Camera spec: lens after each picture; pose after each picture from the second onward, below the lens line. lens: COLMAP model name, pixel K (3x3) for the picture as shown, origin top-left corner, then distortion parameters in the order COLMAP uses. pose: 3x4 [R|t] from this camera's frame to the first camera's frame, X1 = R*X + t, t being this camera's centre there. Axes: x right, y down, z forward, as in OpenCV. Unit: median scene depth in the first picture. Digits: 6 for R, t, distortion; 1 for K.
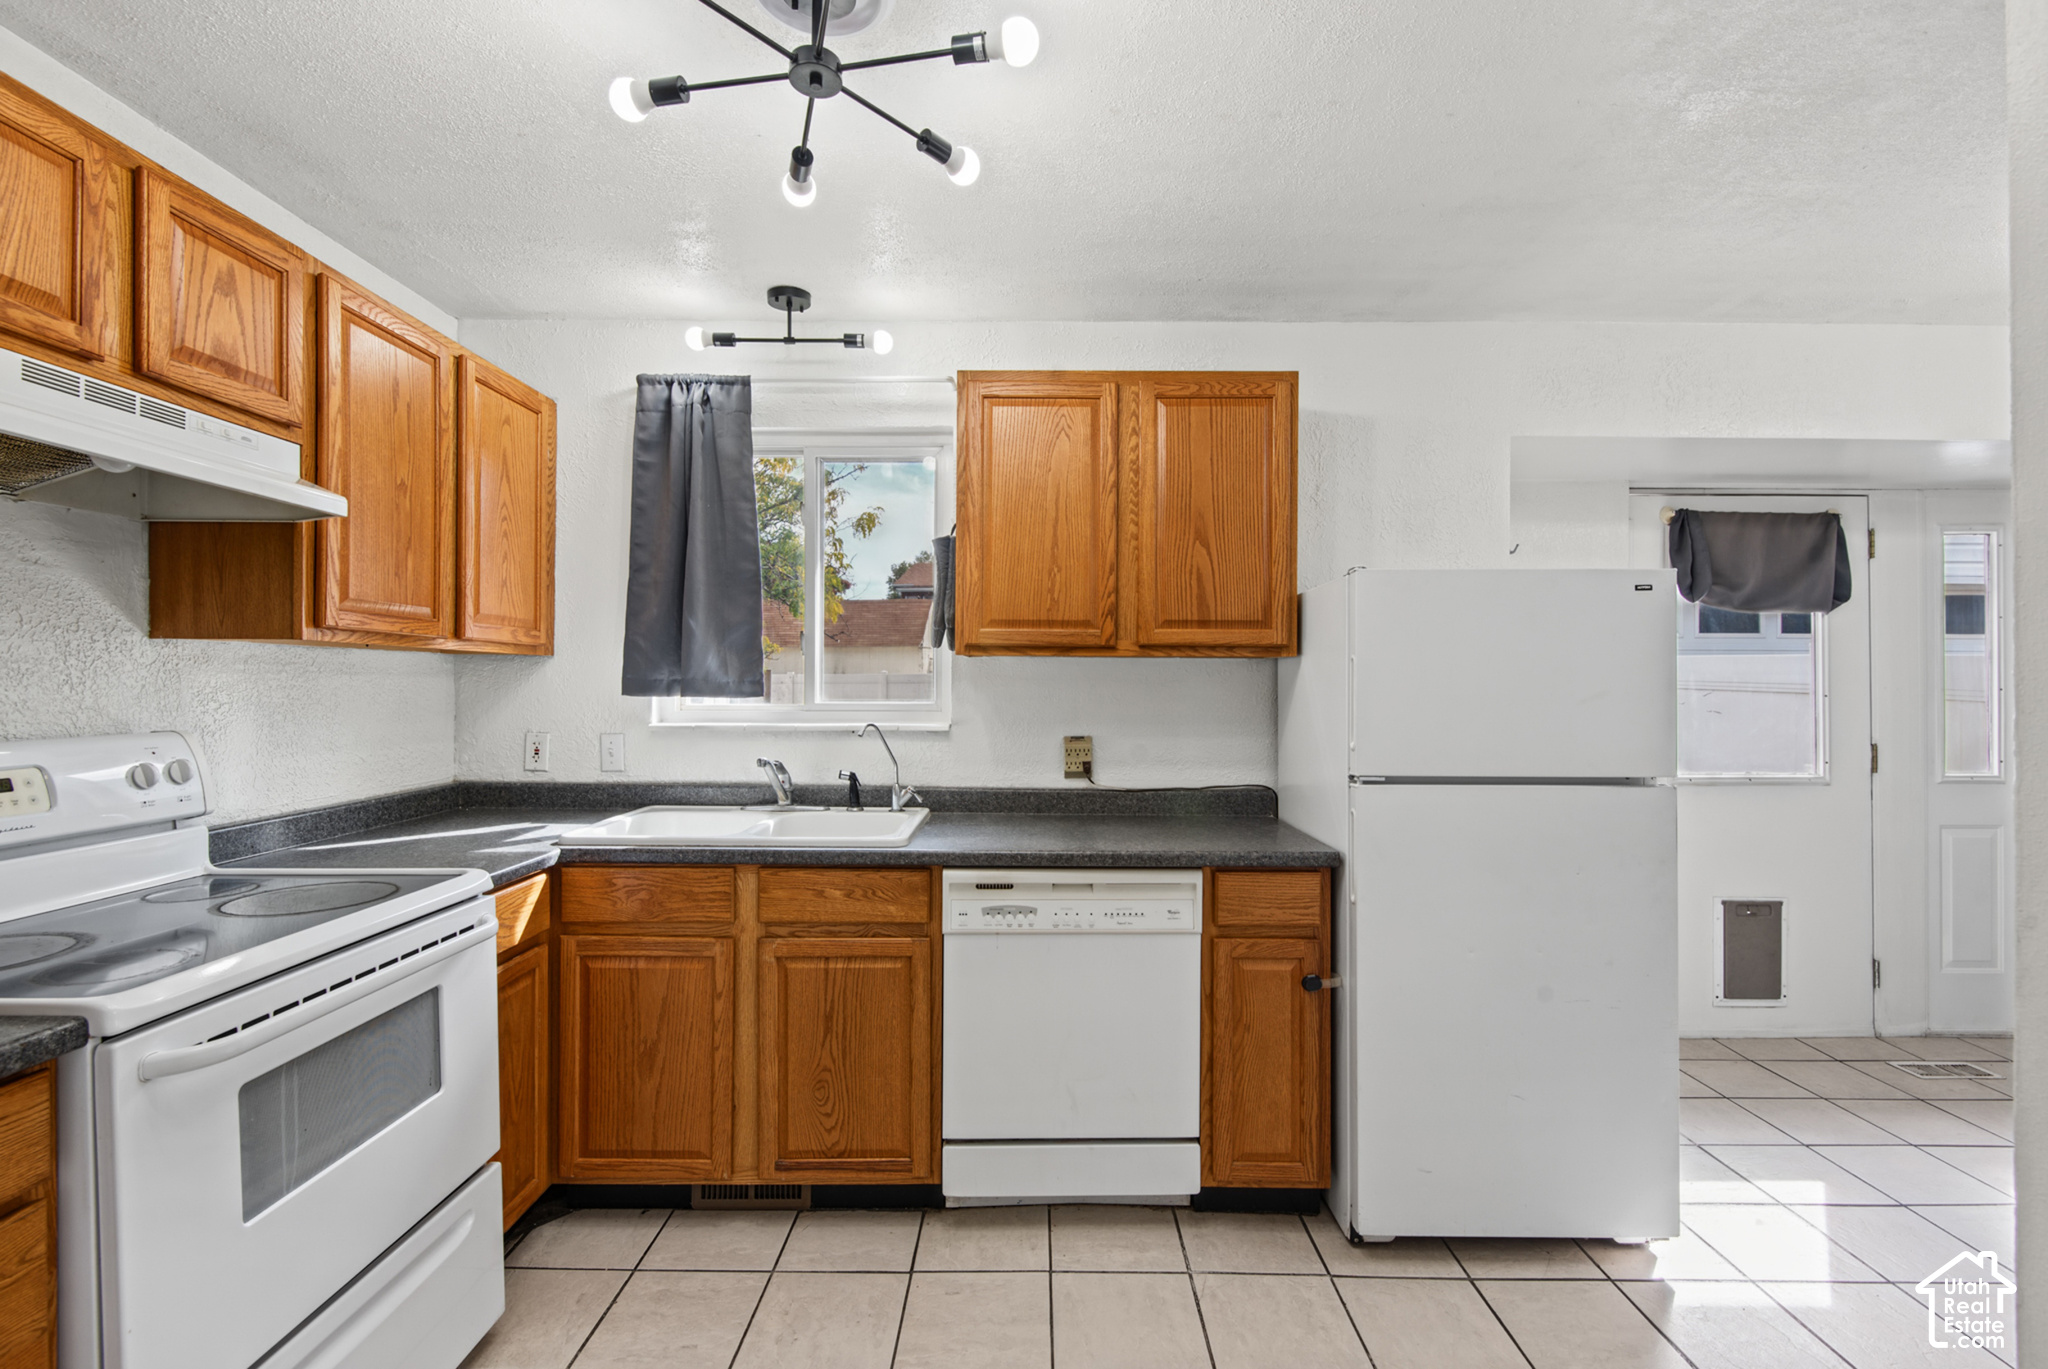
lens RADIAL K [[942.1, 0, 1043.3], [0, 942.1, 690.4], [0, 0, 1]] dist [0.010818, -0.005177]
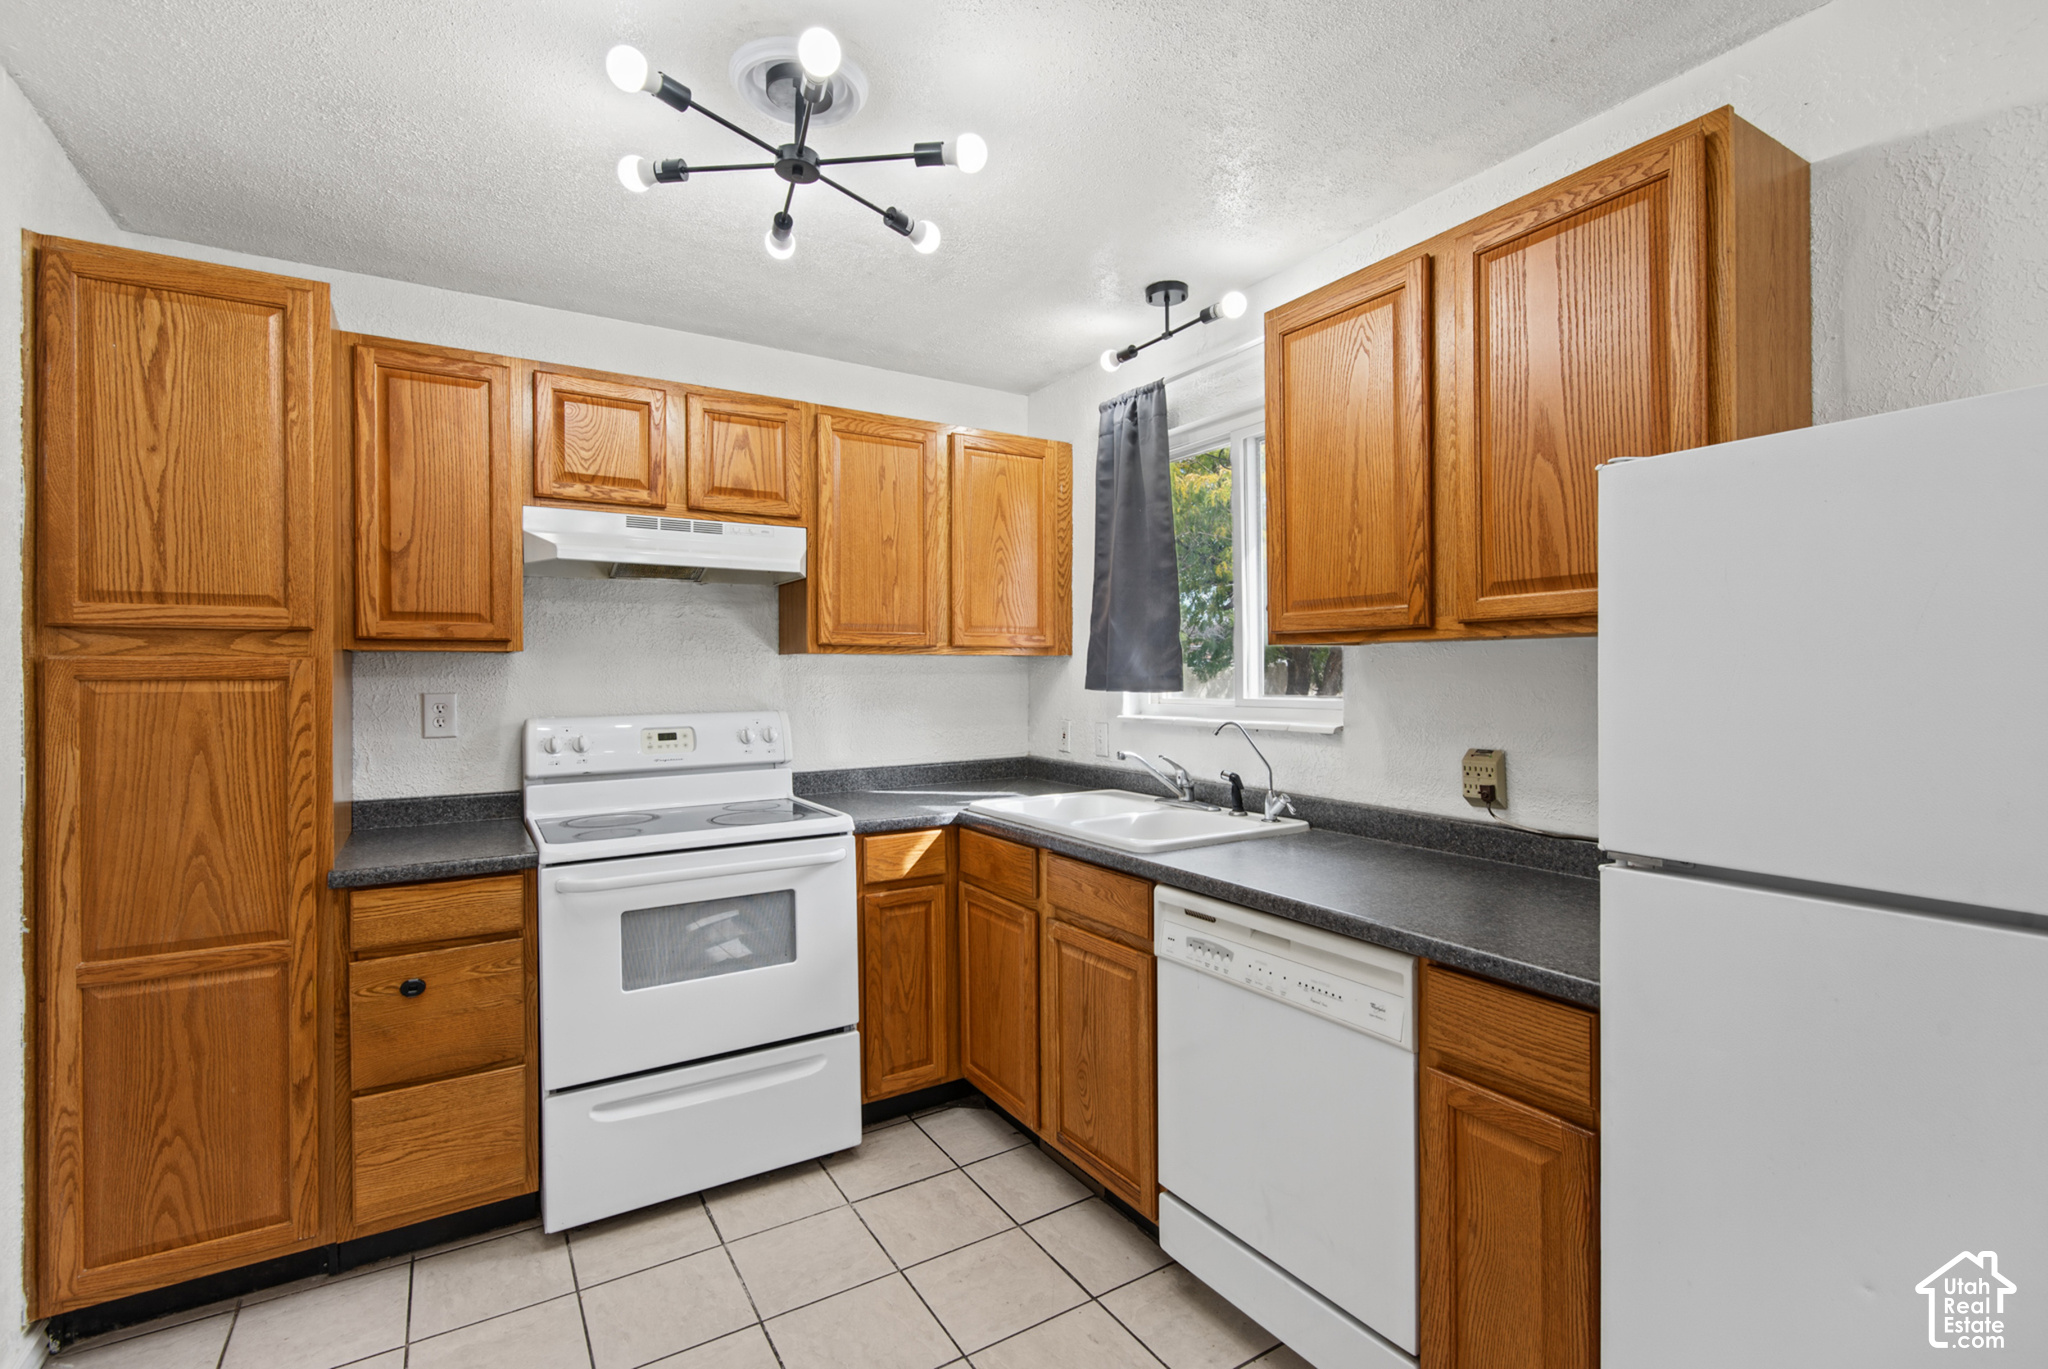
lens RADIAL K [[942.1, 0, 1037.7], [0, 942.1, 677.2], [0, 0, 1]] dist [0.010818, -0.005177]
pose [[0.521296, -0.003741, -0.853368, 0.494903], [0.003287, 0.999992, -0.002376, -0.006281], [0.853369, -0.001566, 0.521304, 0.349487]]
